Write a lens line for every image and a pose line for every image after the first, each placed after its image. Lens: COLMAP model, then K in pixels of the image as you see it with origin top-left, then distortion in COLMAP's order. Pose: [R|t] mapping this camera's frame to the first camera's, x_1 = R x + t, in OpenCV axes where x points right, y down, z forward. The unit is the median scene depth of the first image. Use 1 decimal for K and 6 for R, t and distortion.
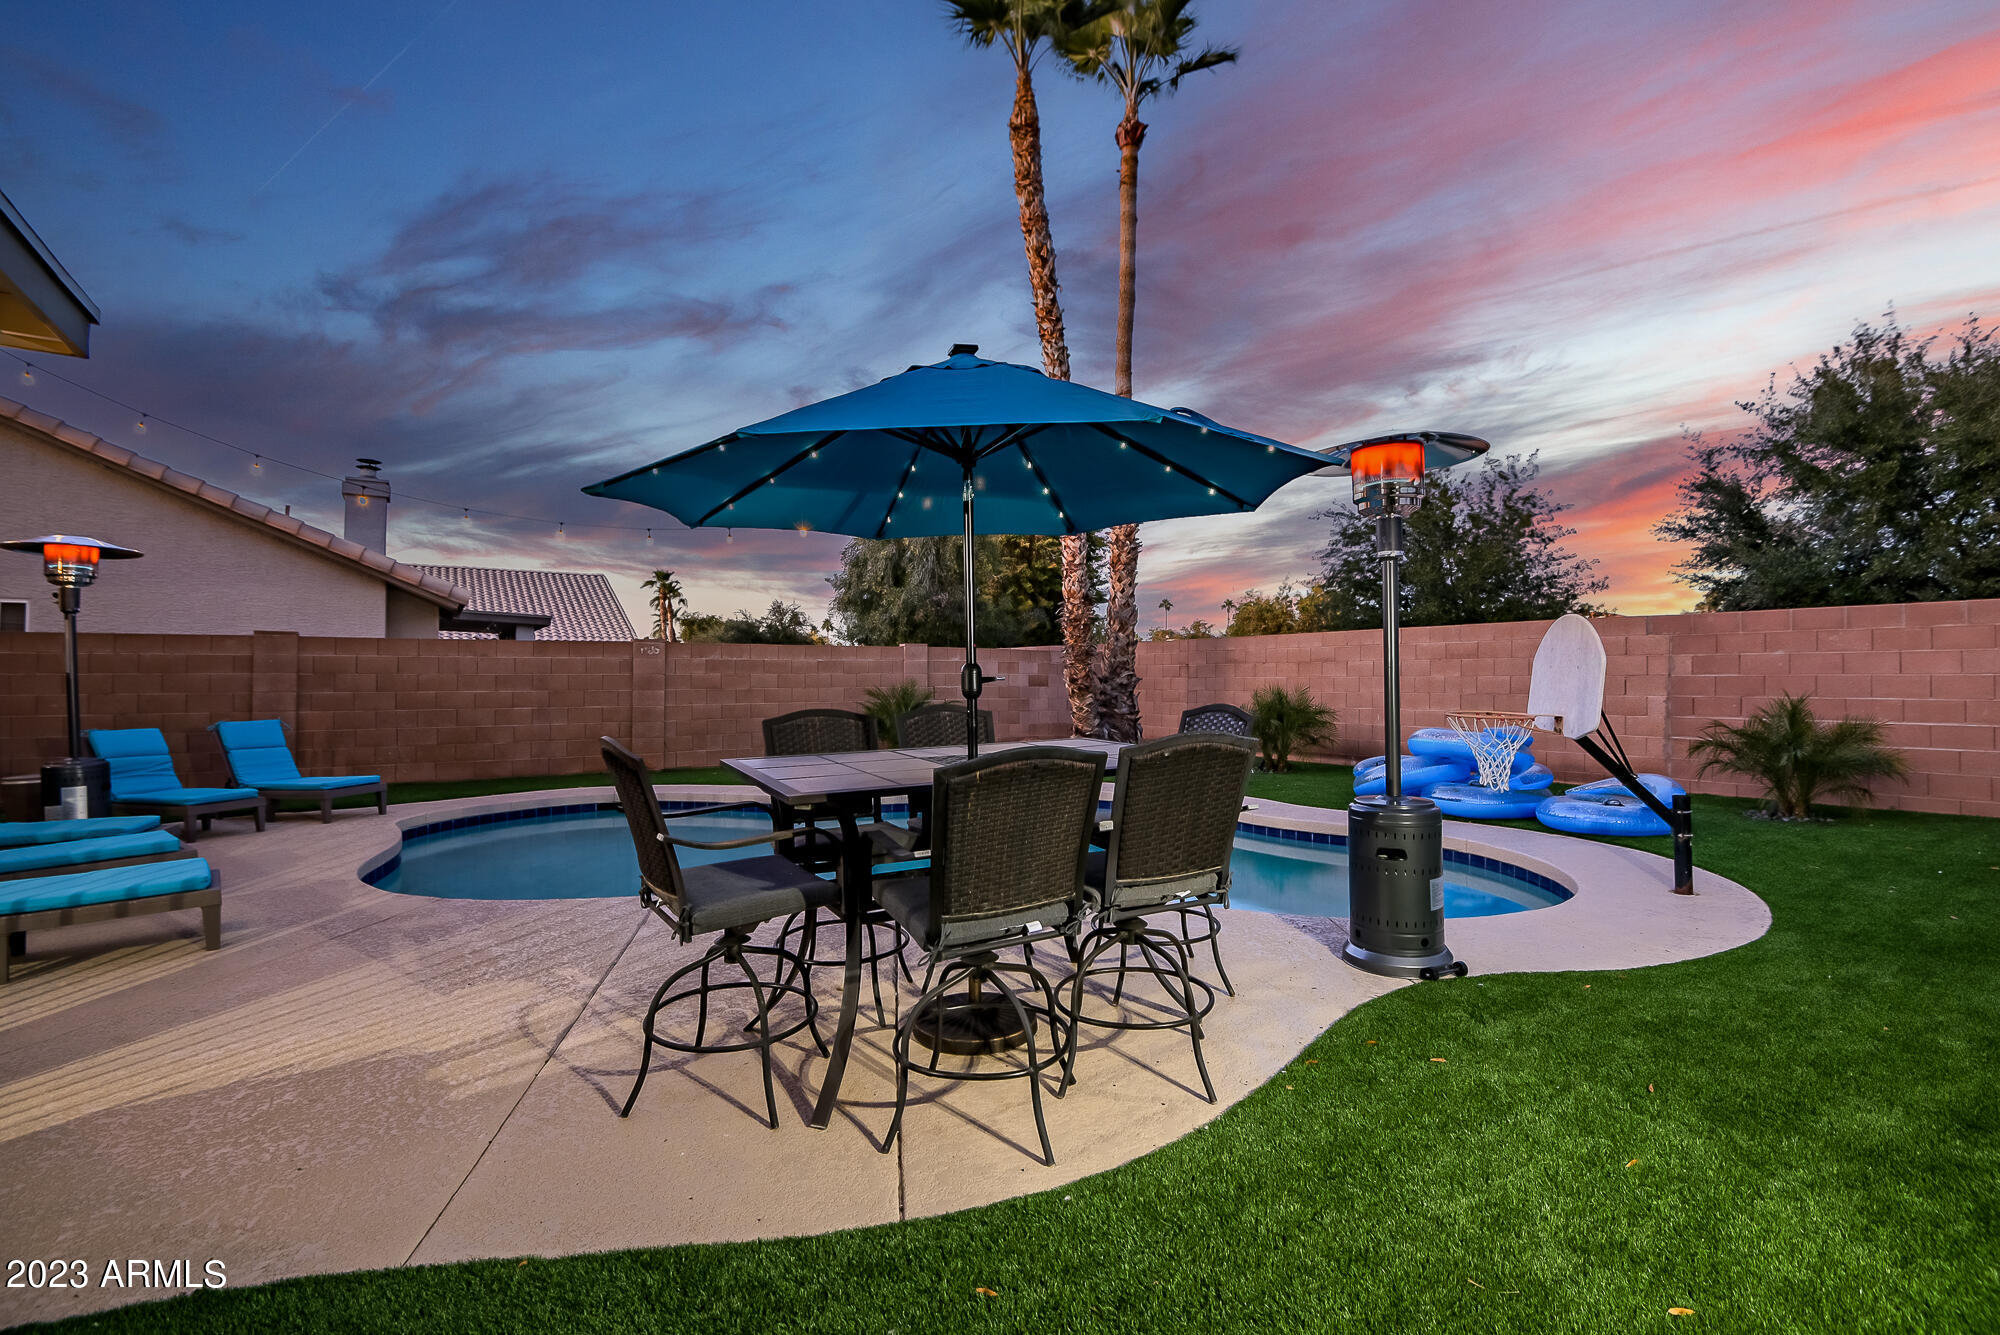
lens RADIAL K [[906.0, 0, 1000.2], [0, 906.0, 652.0], [0, 0, 1]] dist [0.001821, -0.025070]
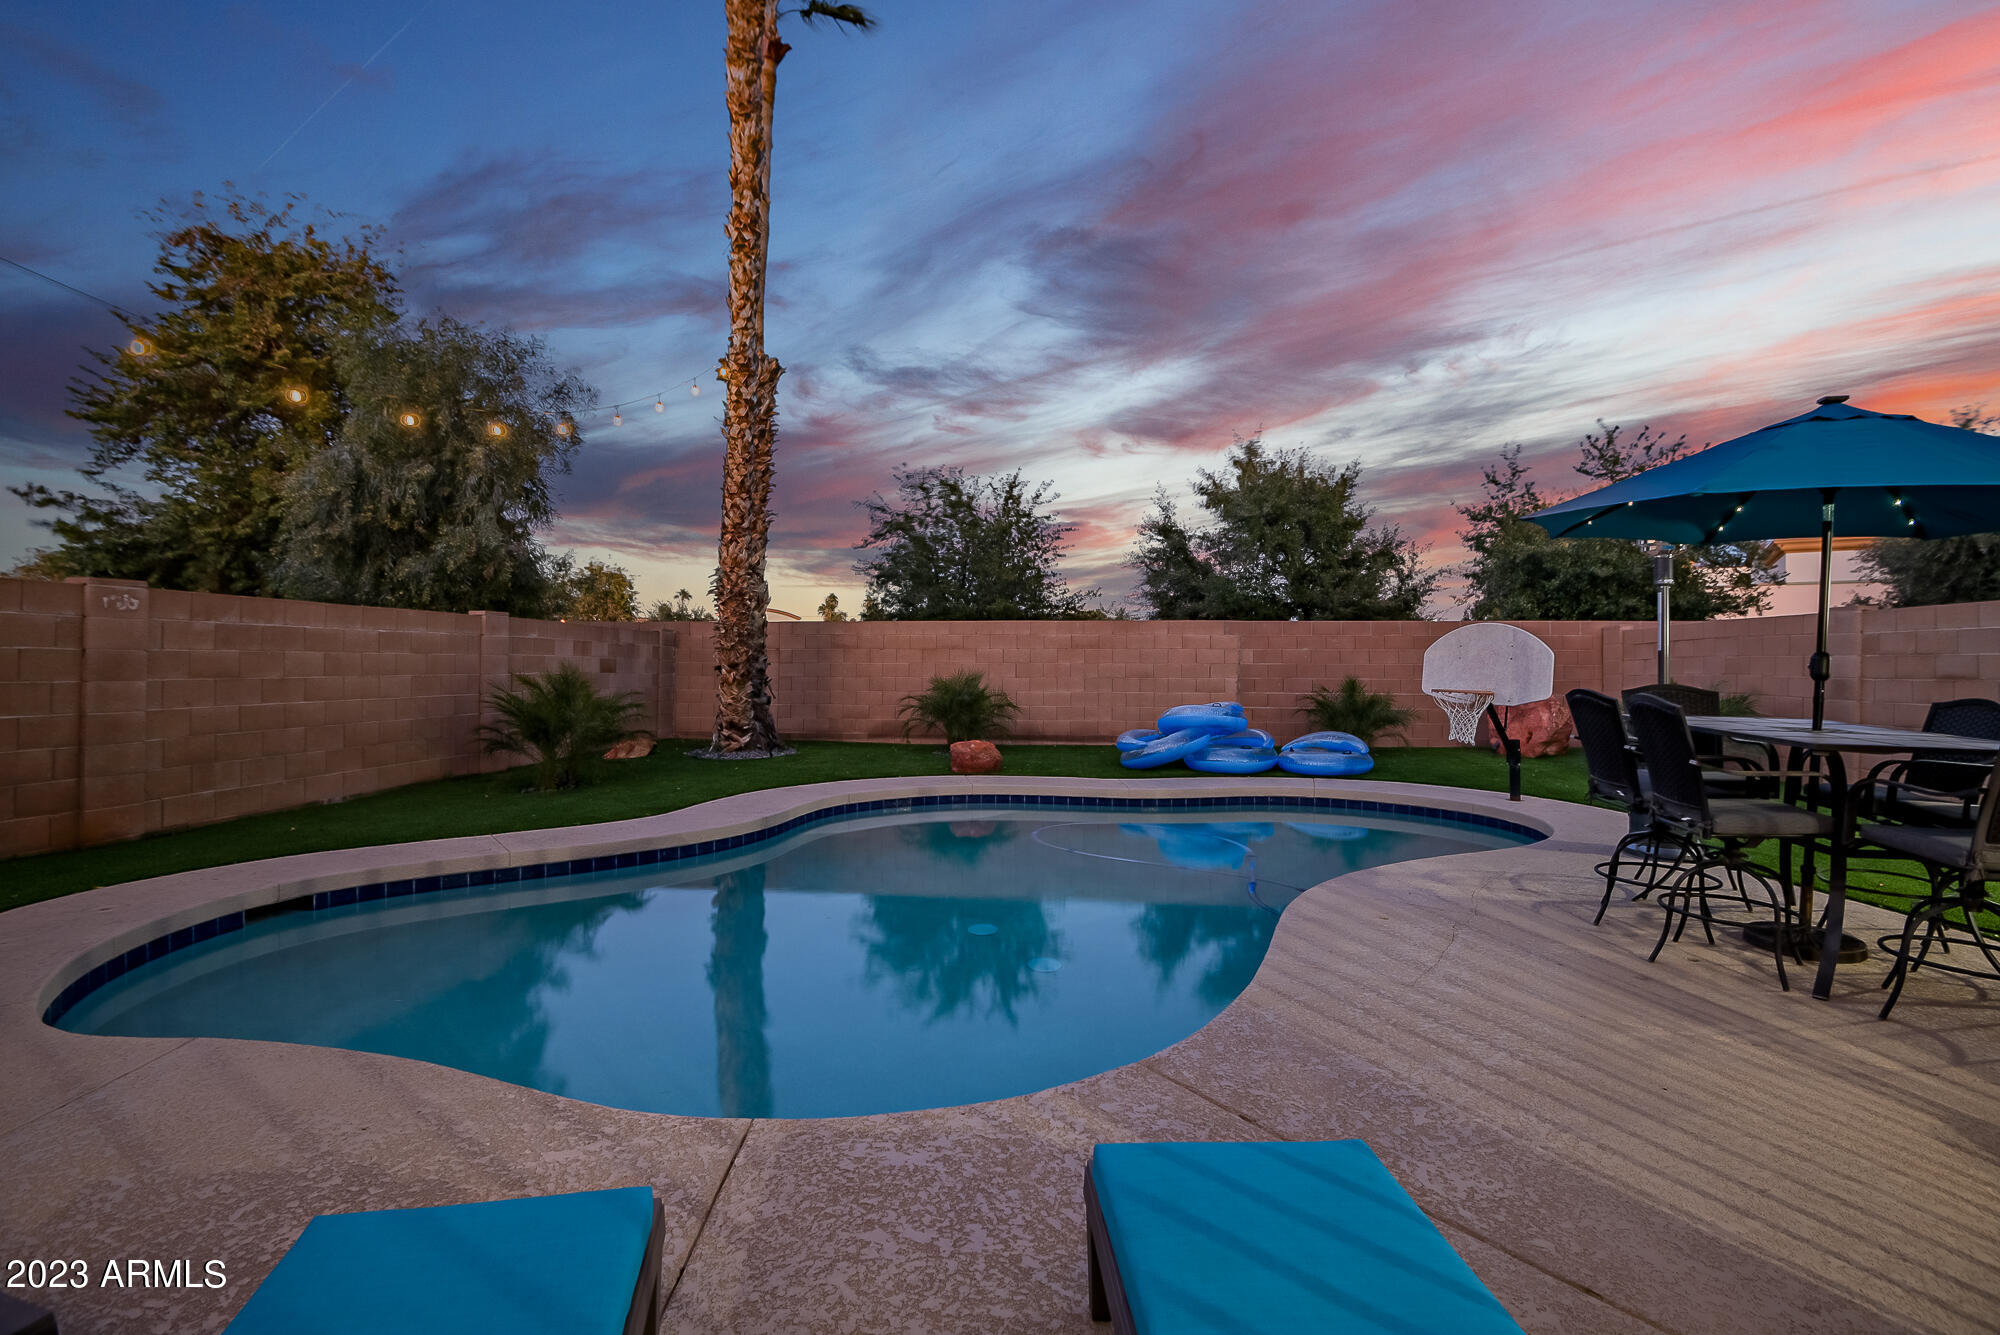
lens RADIAL K [[906.0, 0, 1000.2], [0, 906.0, 652.0], [0, 0, 1]] dist [0.001821, -0.025070]
pose [[0.628310, 0.015803, 0.777803, -0.494228], [-0.027360, 0.999624, 0.001792, 0.012614], [-0.777482, -0.022407, 0.628506, 0.329197]]
